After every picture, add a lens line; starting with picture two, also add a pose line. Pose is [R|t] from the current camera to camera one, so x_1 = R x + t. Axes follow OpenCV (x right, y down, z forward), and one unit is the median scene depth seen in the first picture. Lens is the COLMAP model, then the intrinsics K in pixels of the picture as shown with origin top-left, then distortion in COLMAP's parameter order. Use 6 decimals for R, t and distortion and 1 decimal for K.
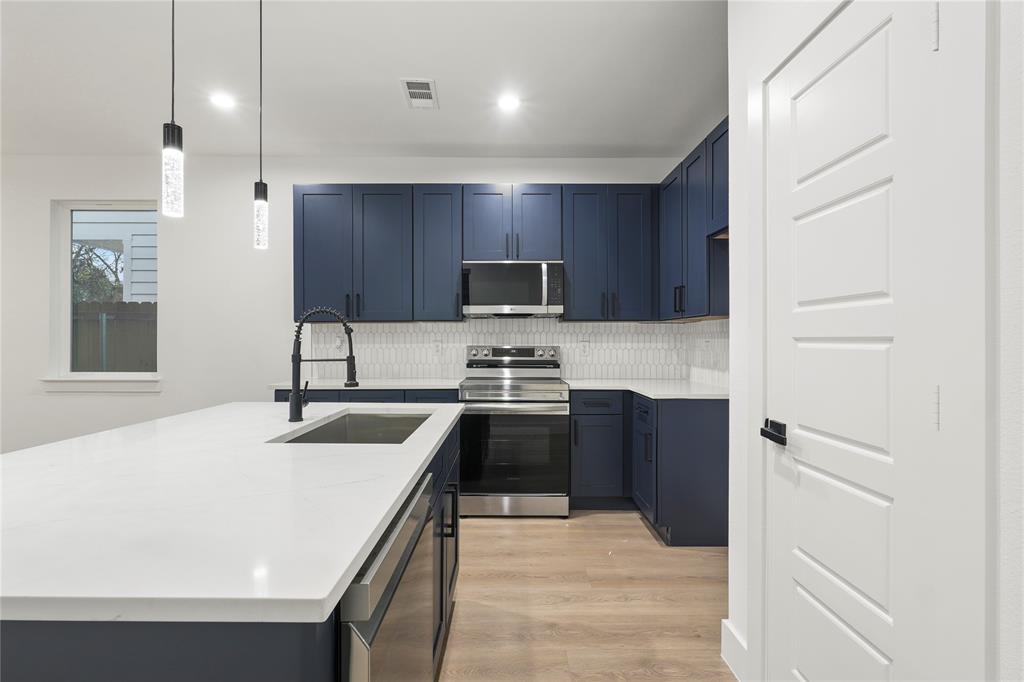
lens RADIAL K [[469.9, 0, 509.0], [0, 469.9, 338.6], [0, 0, 1]] dist [-0.003031, 0.000707]
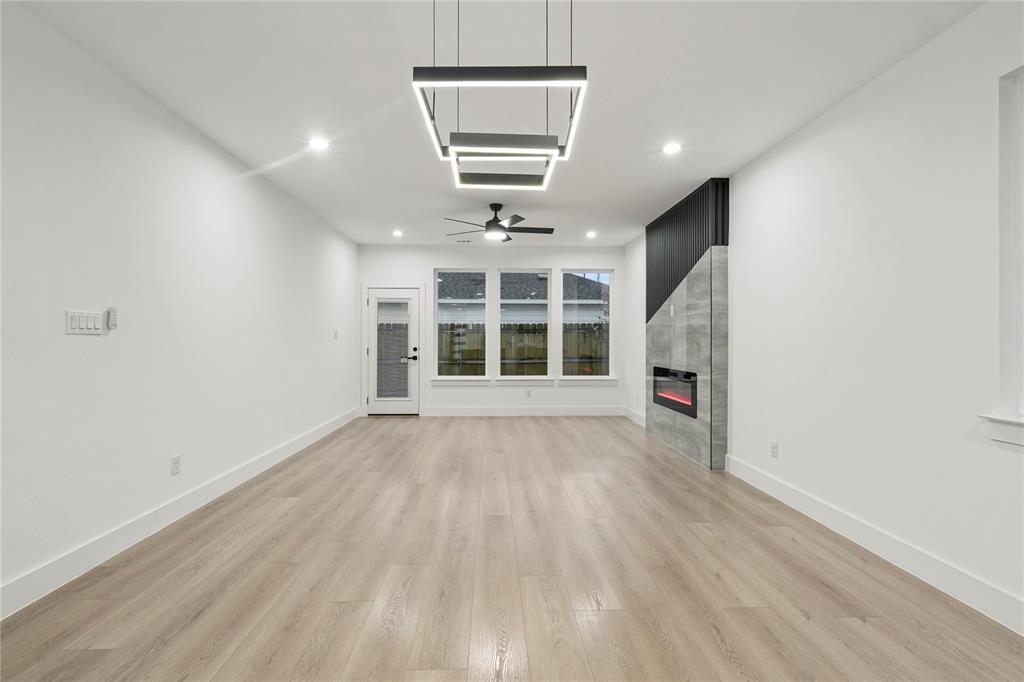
lens RADIAL K [[469.9, 0, 511.0], [0, 469.9, 343.5], [0, 0, 1]] dist [-0.003031, 0.000707]
pose [[0.027803, 0.006468, -0.999592, -0.497384], [0.002387, 0.999976, 0.006537, -0.001850], [0.999611, -0.002567, 0.027787, 0.464086]]
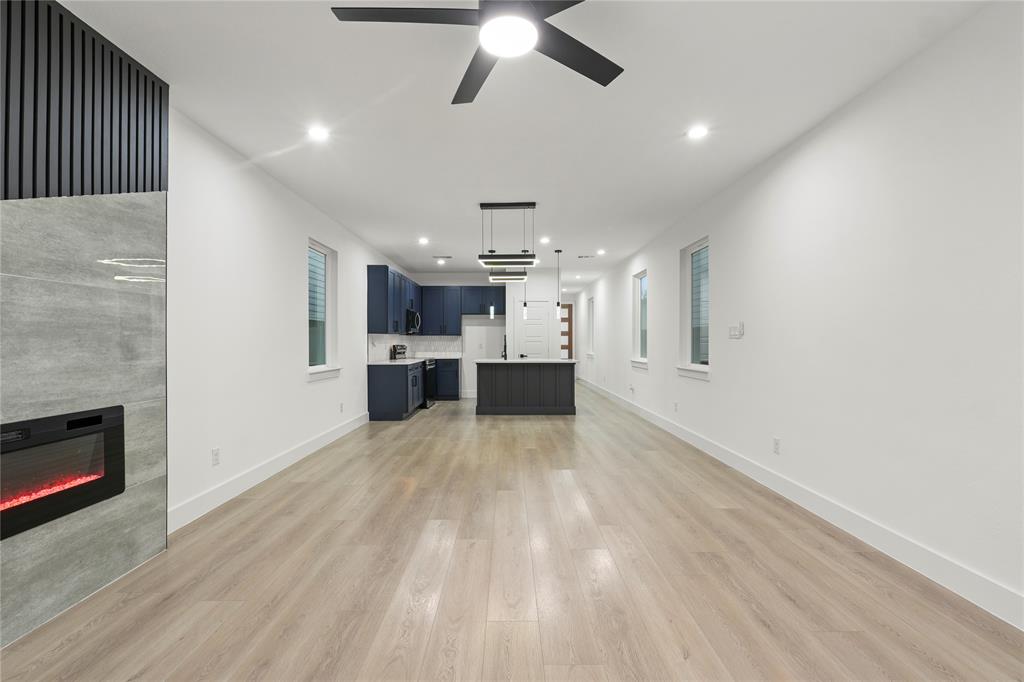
lens RADIAL K [[469.9, 0, 506.8], [0, 469.9, 341.9], [0, 0, 1]] dist [-0.003031, 0.000707]
pose [[0.018394, -0.001005, 0.999830, -2.484166], [-0.001472, 0.999998, 0.001033, -0.002335], [-0.999830, -0.001491, 0.018392, 0.446995]]
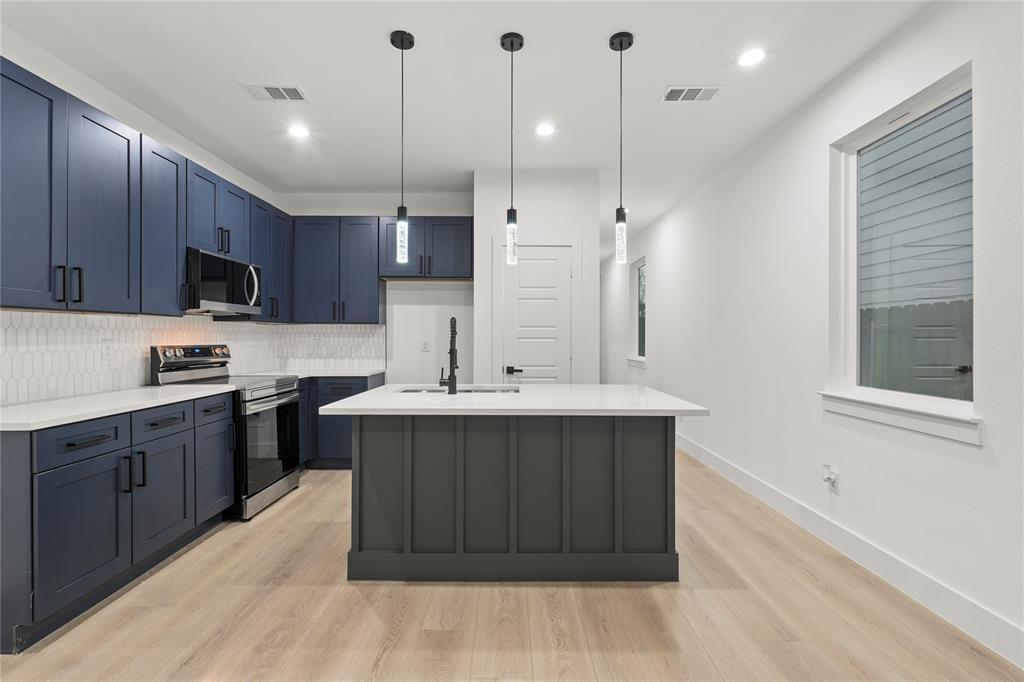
lens RADIAL K [[469.9, 0, 503.9], [0, 469.9, 336.5], [0, 0, 1]] dist [-0.003031, 0.000707]
pose [[0.025212, 0.000674, 0.999682, -0.949841], [-0.003809, 0.999993, -0.000578, -0.002909], [-0.999675, -0.003793, 0.025214, 0.395942]]
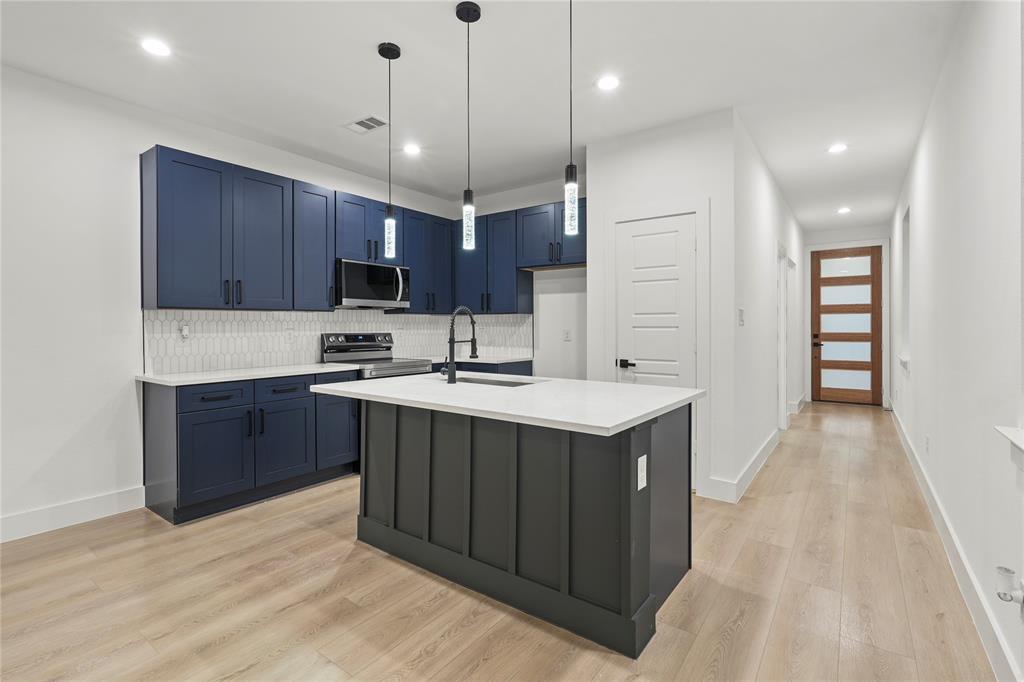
lens RADIAL K [[469.9, 0, 505.4], [0, 469.9, 326.0], [0, 0, 1]] dist [-0.003031, 0.000707]
pose [[0.609597, -0.000932, 0.792711, -0.750259], [0.000499, 1.000000, 0.000793, -0.003079], [-0.792712, -0.000088, 0.609597, -0.016571]]
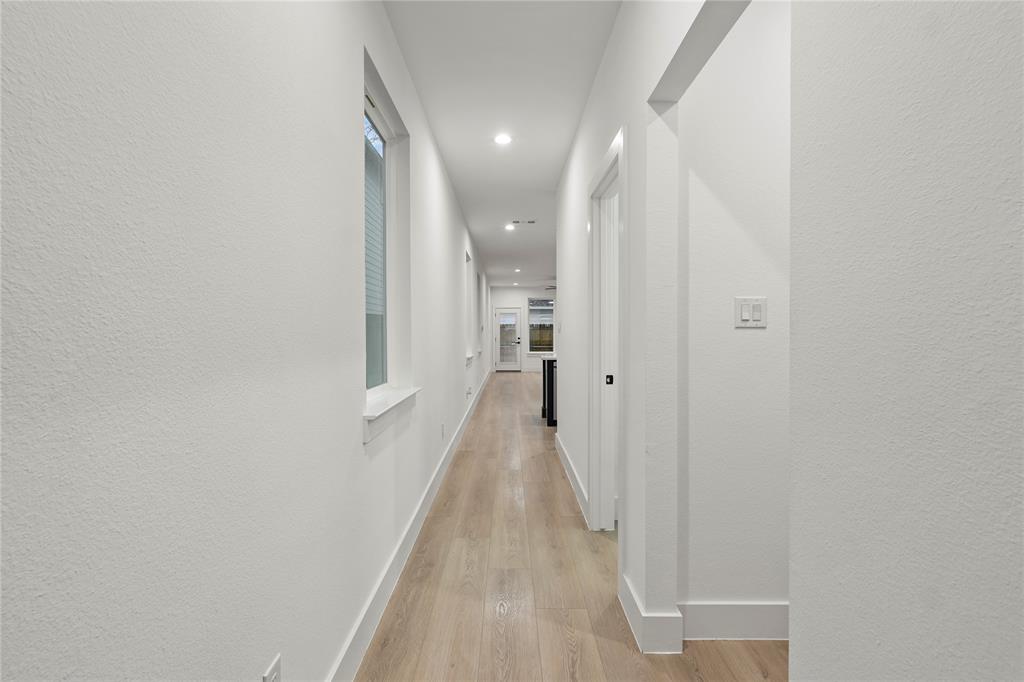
lens RADIAL K [[469.9, 0, 510.3], [0, 469.9, 339.4], [0, 0, 1]] dist [-0.003031, 0.000707]
pose [[-0.012310, 0.010708, -0.999867, 1.631632], [0.004687, 0.999932, 0.010651, 0.002720], [0.999913, -0.004555, -0.012359, 0.064335]]
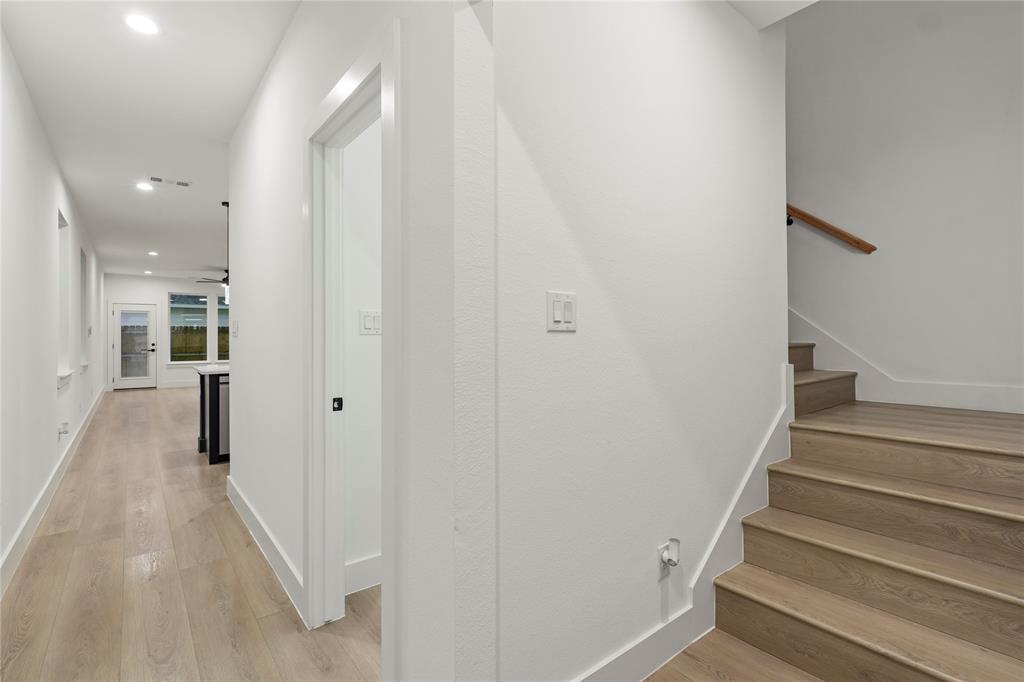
lens RADIAL K [[469.9, 0, 509.2], [0, 469.9, 334.8], [0, 0, 1]] dist [-0.003031, 0.000707]
pose [[0.613889, -0.007366, -0.789358, 1.416056], [0.006535, 0.999970, -0.004250, 0.001016], [0.789366, -0.002549, 0.613918, 0.040985]]
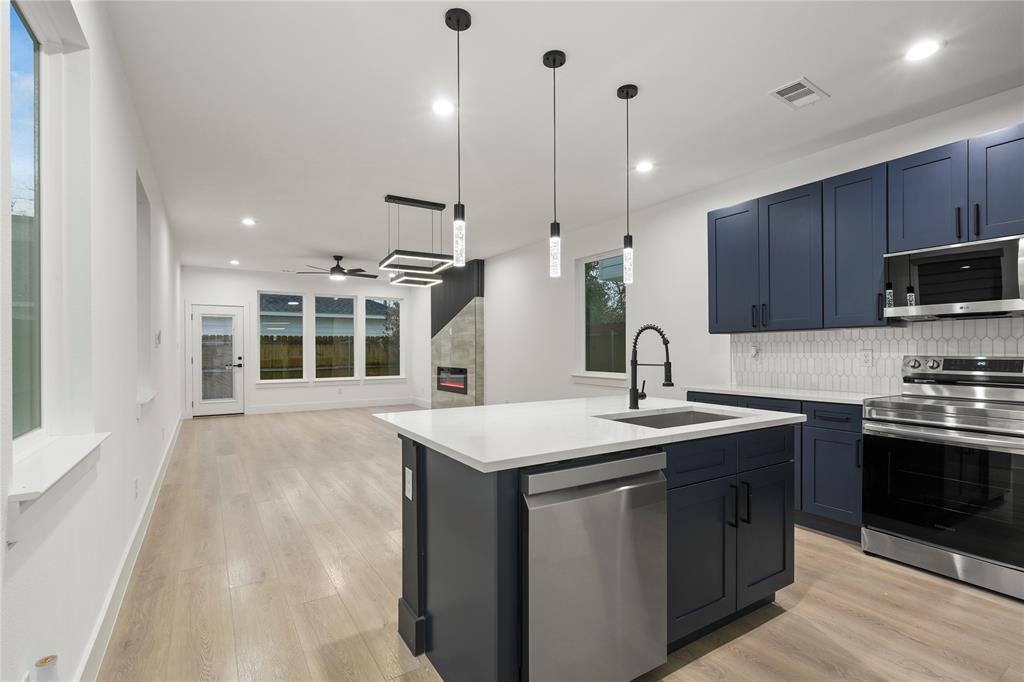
lens RADIAL K [[469.9, 0, 510.4], [0, 469.9, 350.5], [0, 0, 1]] dist [-0.003031, 0.000707]
pose [[0.529908, -0.001030, -0.848055, 0.254720], [0.006107, 0.999978, 0.002601, -0.000126], [0.848033, -0.006557, 0.529902, -0.014305]]
